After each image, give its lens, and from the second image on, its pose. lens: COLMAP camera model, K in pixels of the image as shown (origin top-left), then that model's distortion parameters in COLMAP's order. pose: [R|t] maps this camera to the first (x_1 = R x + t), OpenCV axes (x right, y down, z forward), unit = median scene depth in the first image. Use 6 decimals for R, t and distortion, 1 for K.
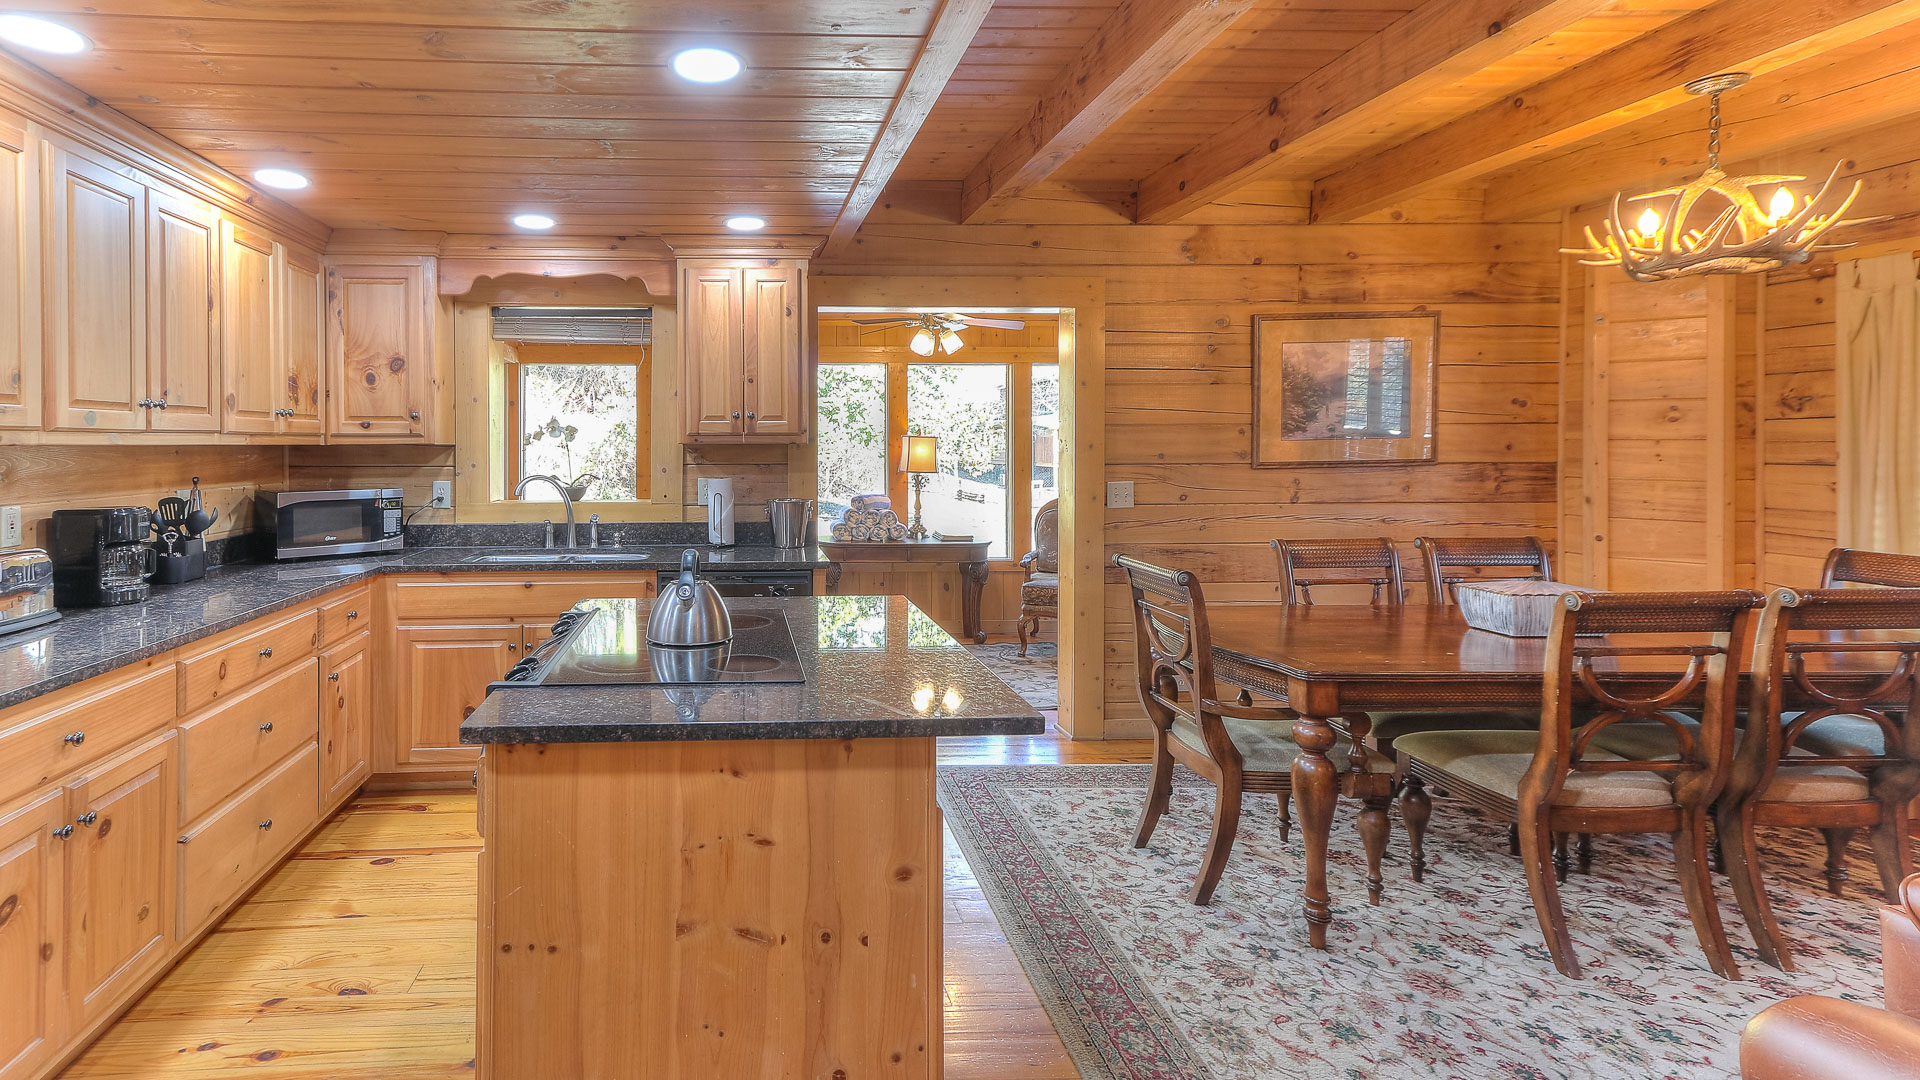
lens RADIAL K [[831.5, 0, 963.3], [0, 831.5, 513.7], [0, 0, 1]] dist [0.036609, -0.000238]
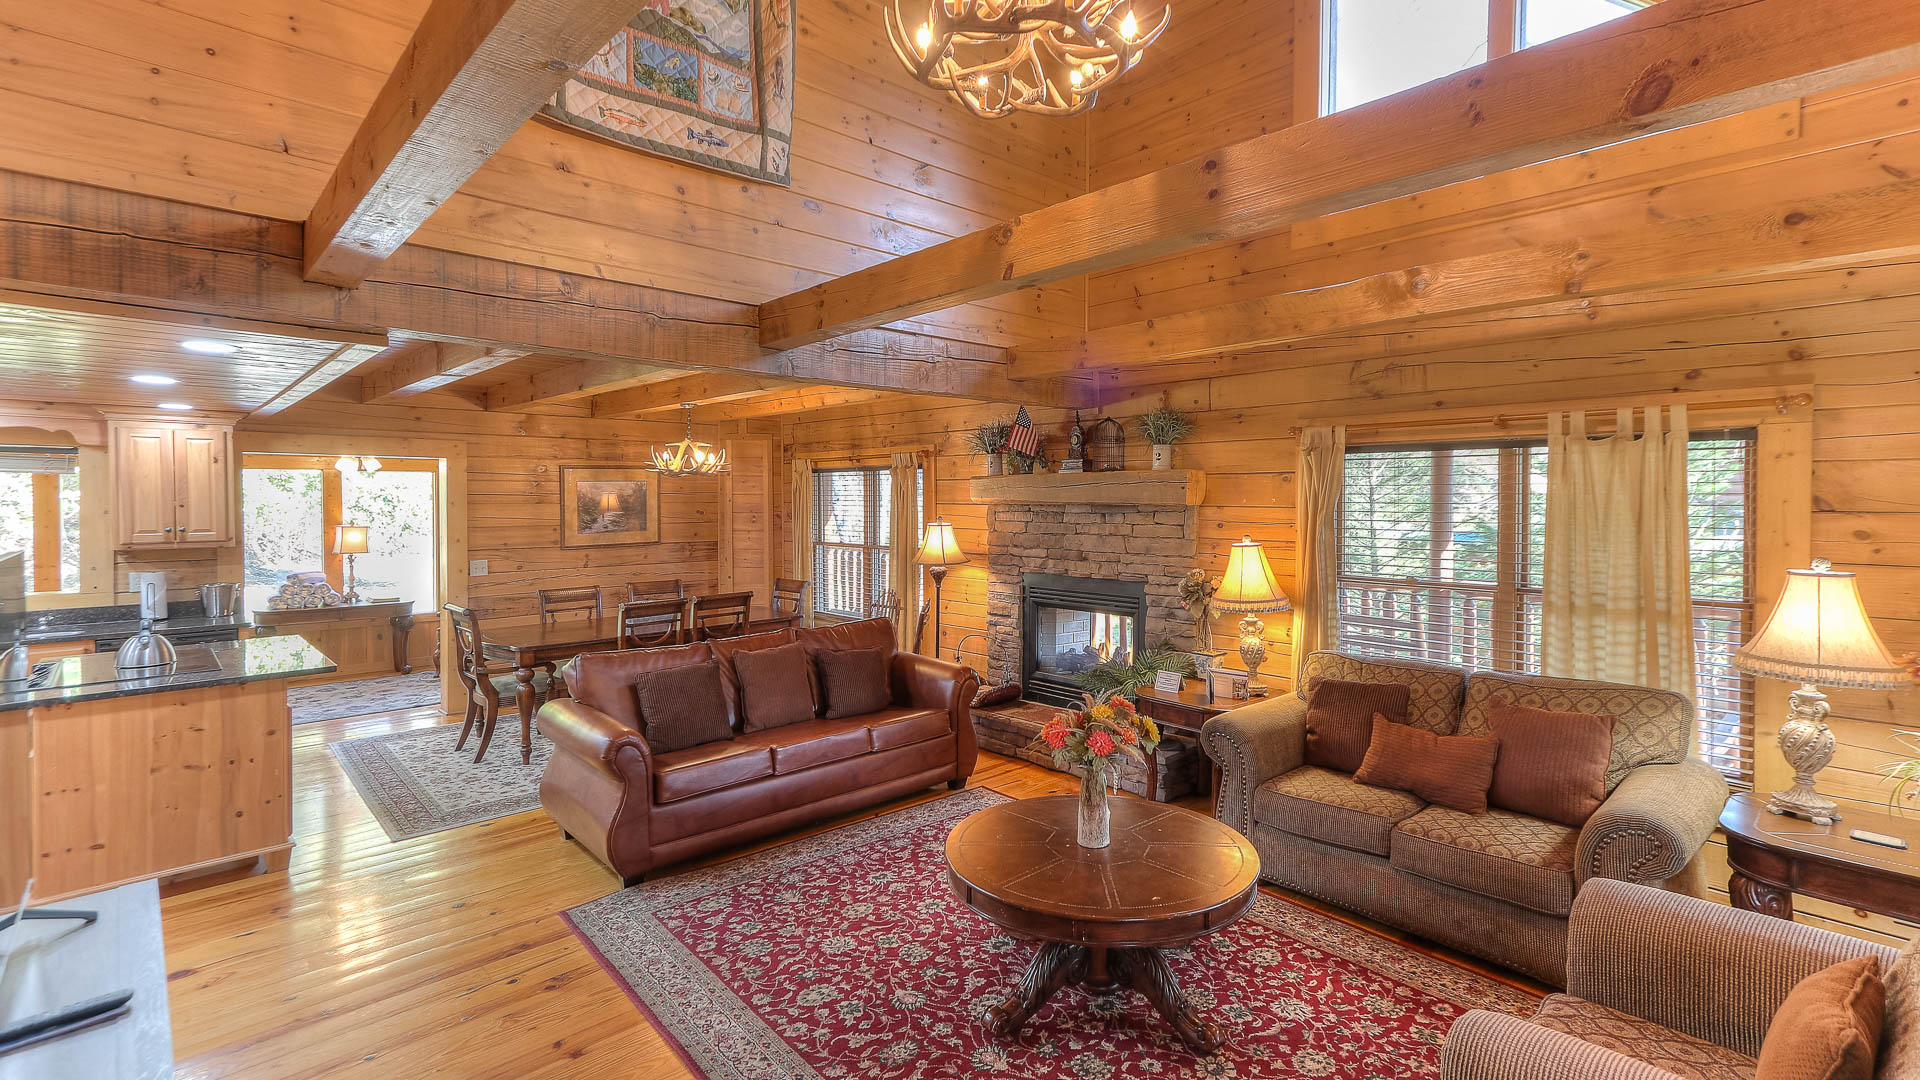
lens RADIAL K [[831.5, 0, 963.3], [0, 831.5, 513.7], [0, 0, 1]] dist [0.036609, -0.000238]
pose [[0.877079, -0.025947, 0.479646, 0.239526], [0.049392, 0.998119, -0.036324, -0.022495], [-0.477801, 0.055550, 0.876710, -1.026124]]
